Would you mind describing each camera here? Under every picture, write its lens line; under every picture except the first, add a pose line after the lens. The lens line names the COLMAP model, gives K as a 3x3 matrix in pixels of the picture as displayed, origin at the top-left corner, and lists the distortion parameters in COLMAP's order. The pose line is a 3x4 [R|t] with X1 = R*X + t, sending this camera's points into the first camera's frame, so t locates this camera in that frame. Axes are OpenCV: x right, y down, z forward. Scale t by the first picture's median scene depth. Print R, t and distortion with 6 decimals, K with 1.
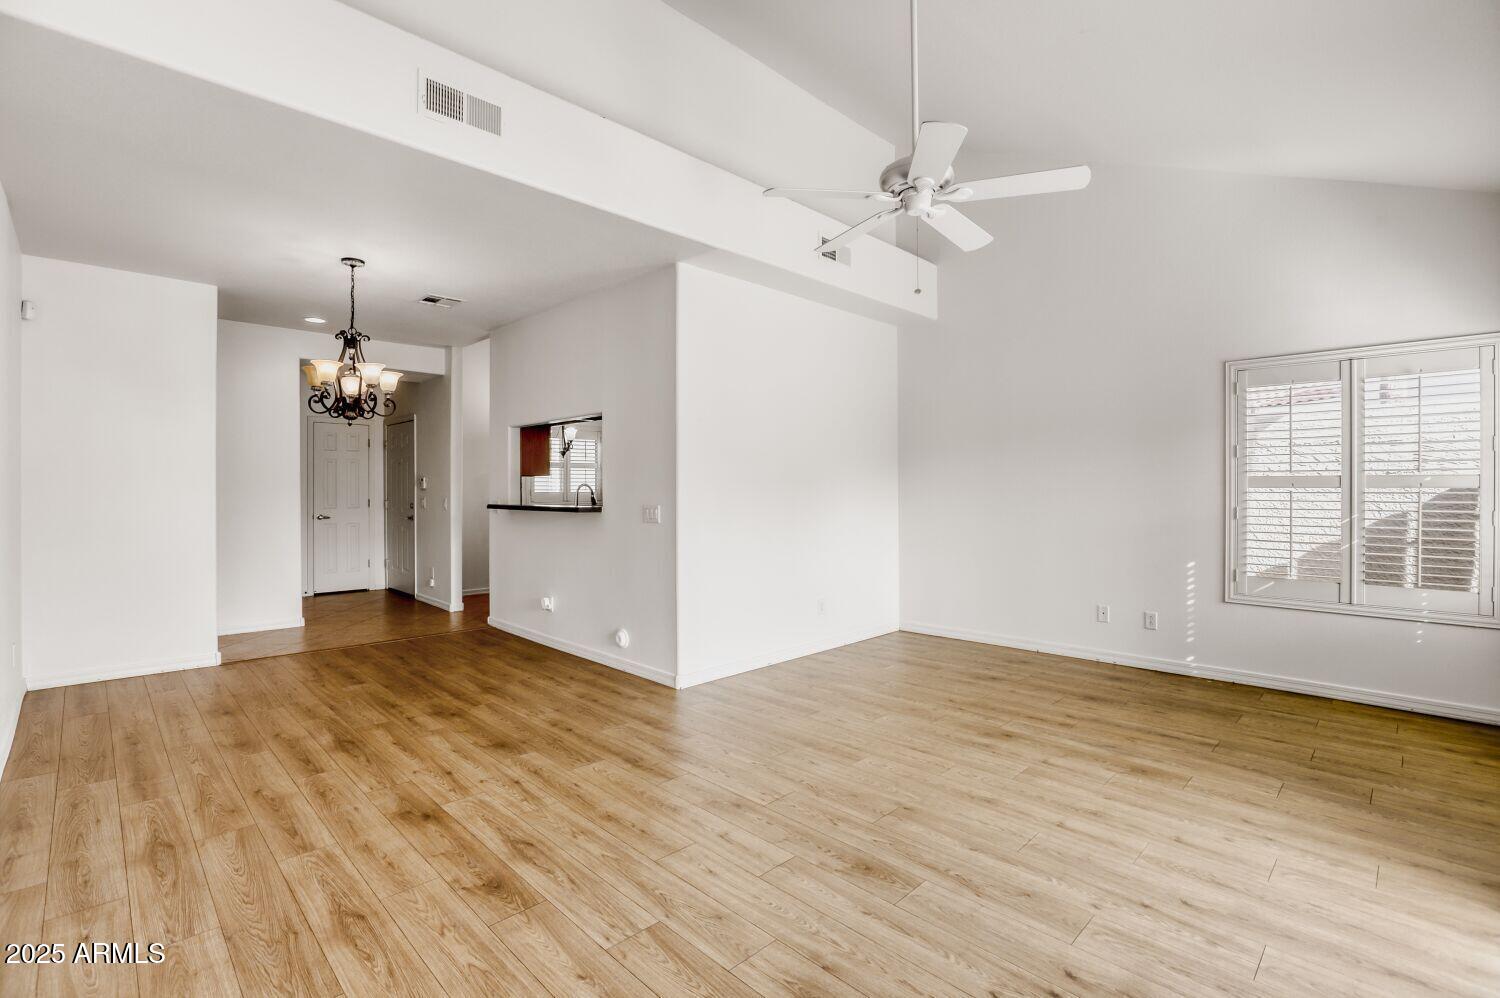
lens RADIAL K [[680.9, 0, 742.4], [0, 680.9, 488.7], [0, 0, 1]] dist [-0.051089, 0.017956]
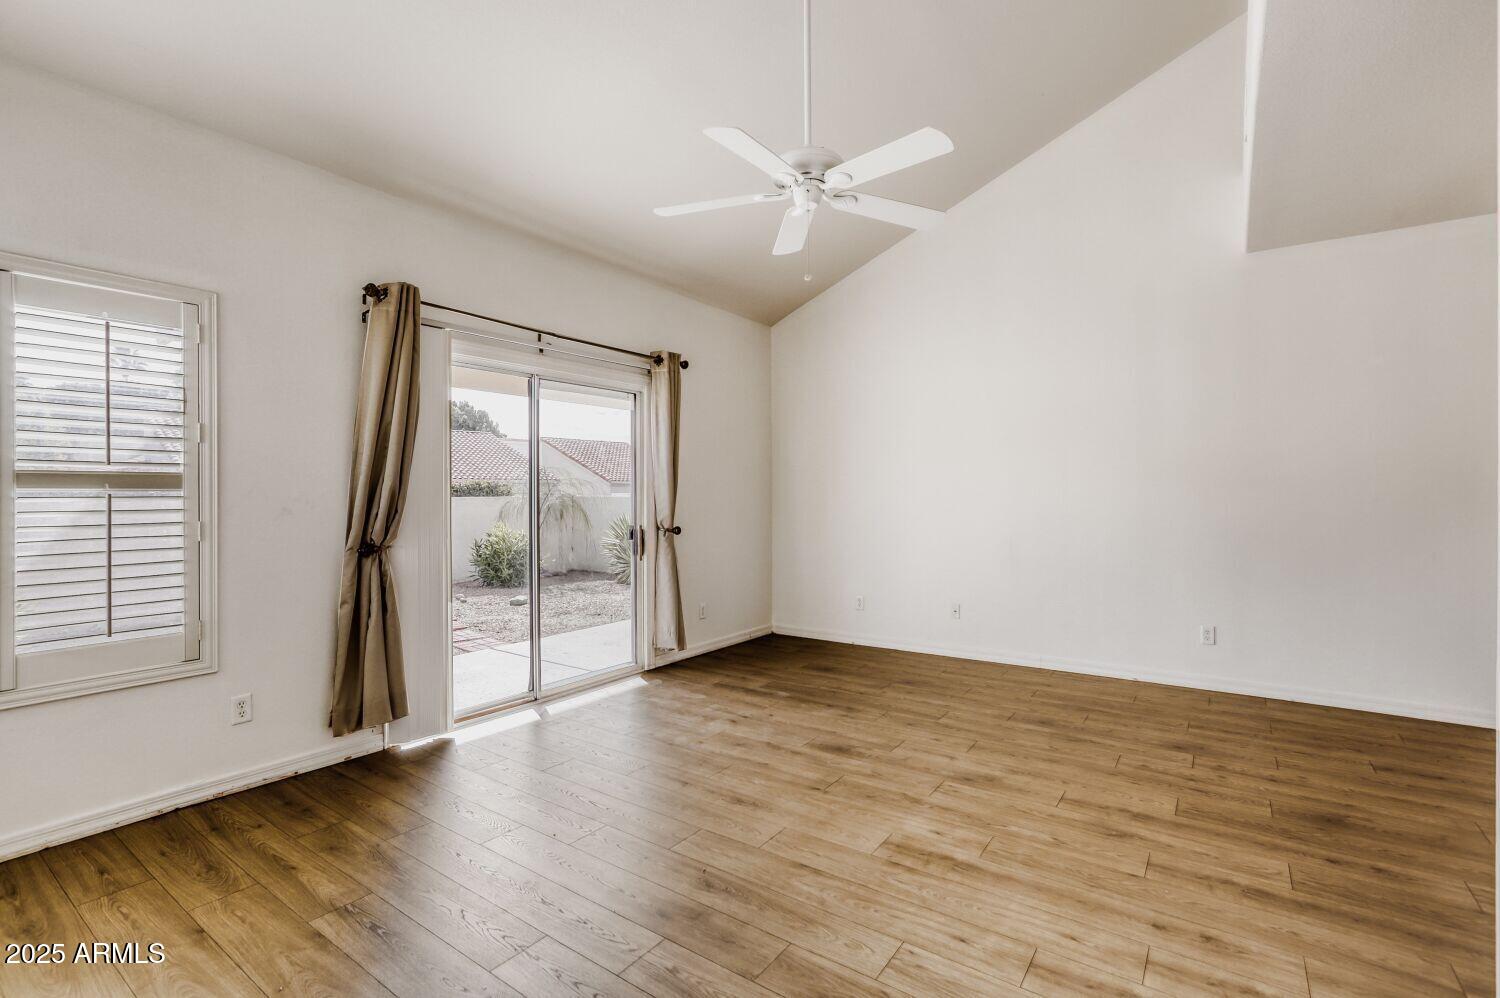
lens RADIAL K [[691.7, 0, 747.6], [0, 691.7, 489.4], [0, 0, 1]] dist [-0.040808, 0.025520]
pose [[-0.983395, 0.001692, -0.181472, 0.498815], [0.002629, 0.999984, -0.004924, 0.003308], [0.181461, -0.005319, -0.983384, 1.859572]]
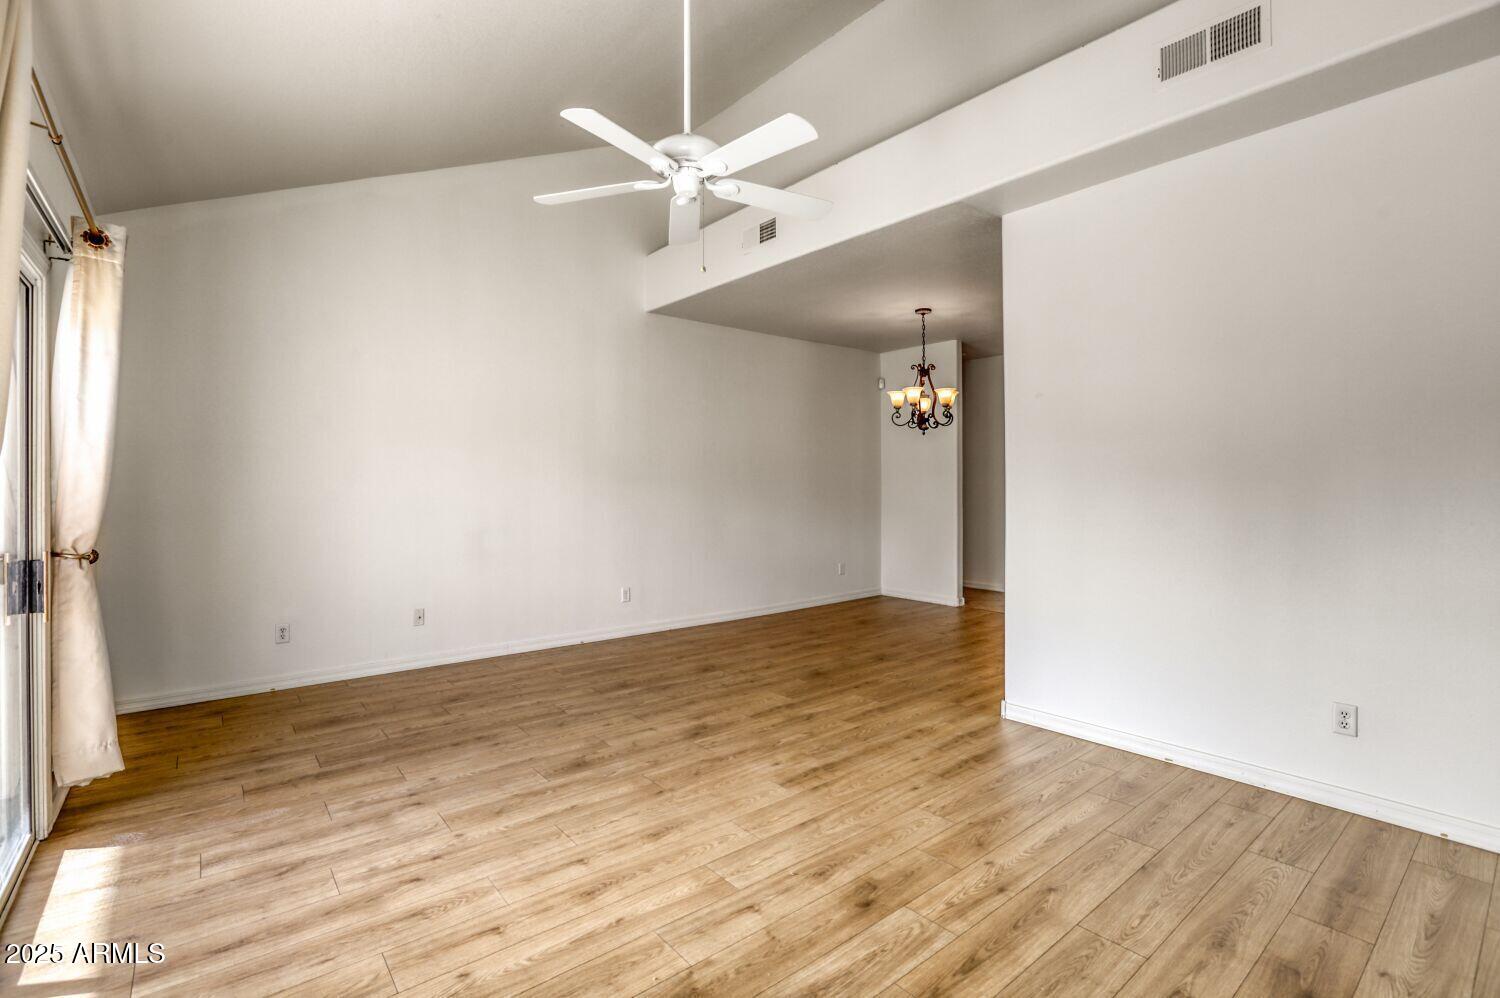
lens RADIAL K [[690.4, 0, 743.0], [0, 690.4, 490.5], [0, 0, 1]] dist [-0.066697, 0.031053]
pose [[-0.096149, 0.008802, -0.995328, 1.145194], [0.003610, 0.999957, 0.008494, 0.004945], [0.995360, -0.002776, -0.096177, 1.108601]]
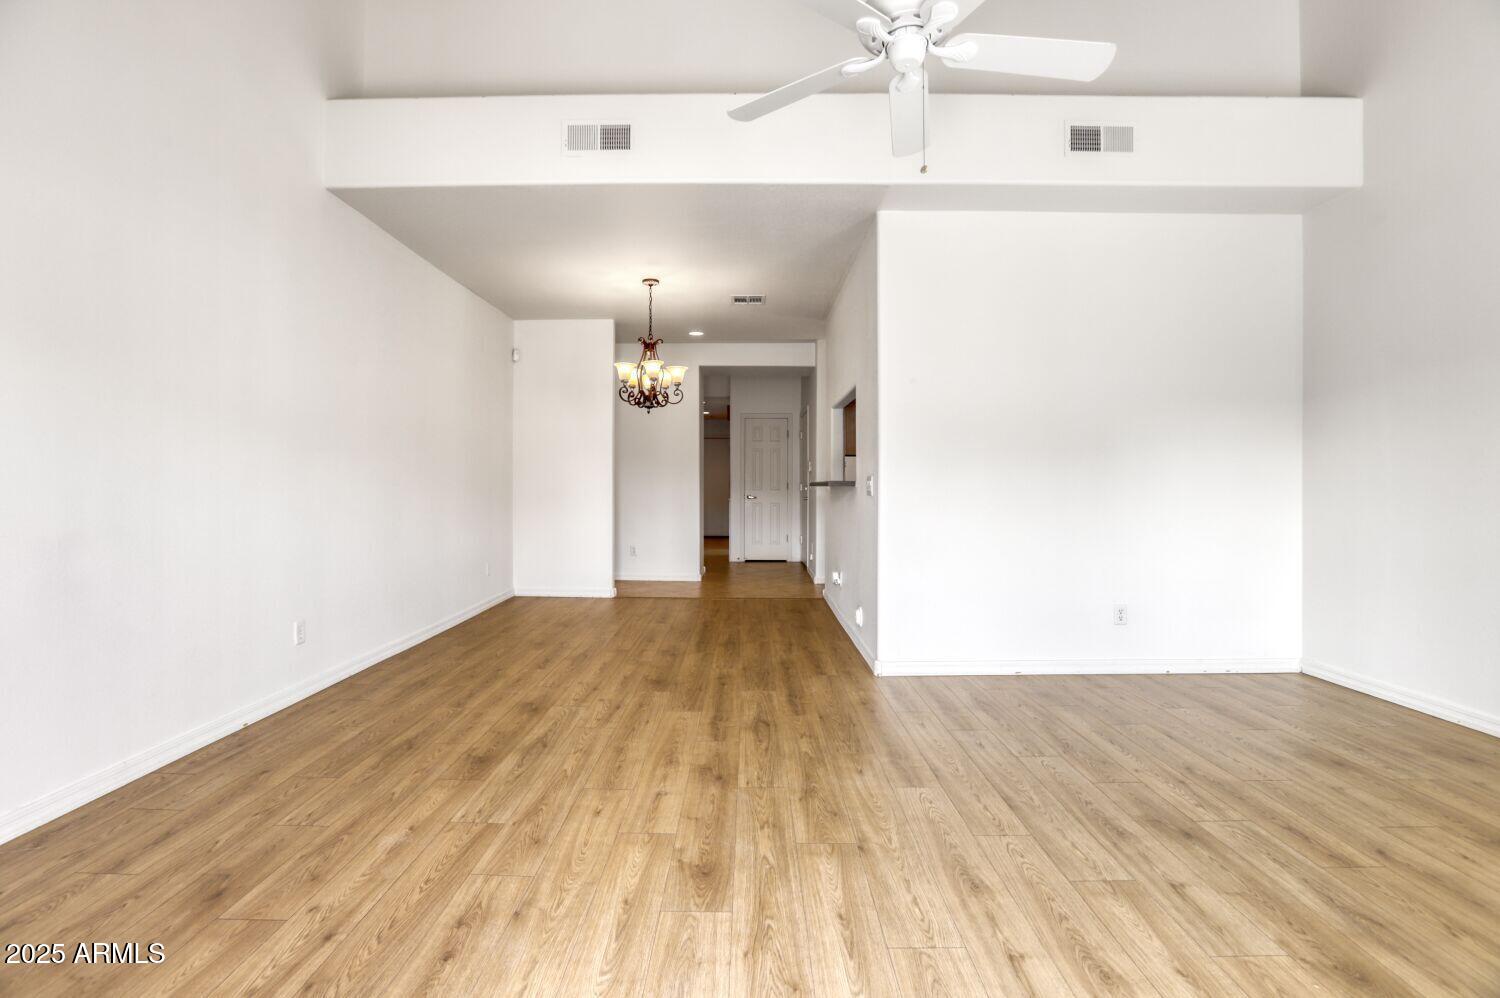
lens RADIAL K [[680.9, 0, 742.4], [0, 680.9, 488.7], [0, 0, 1]] dist [-0.051089, 0.017956]
pose [[0.705477, 0.005662, -0.708710, 0.624721], [-0.001488, 0.999978, 0.006507, 0.053607], [0.708731, -0.003536, 0.705470, 0.328067]]
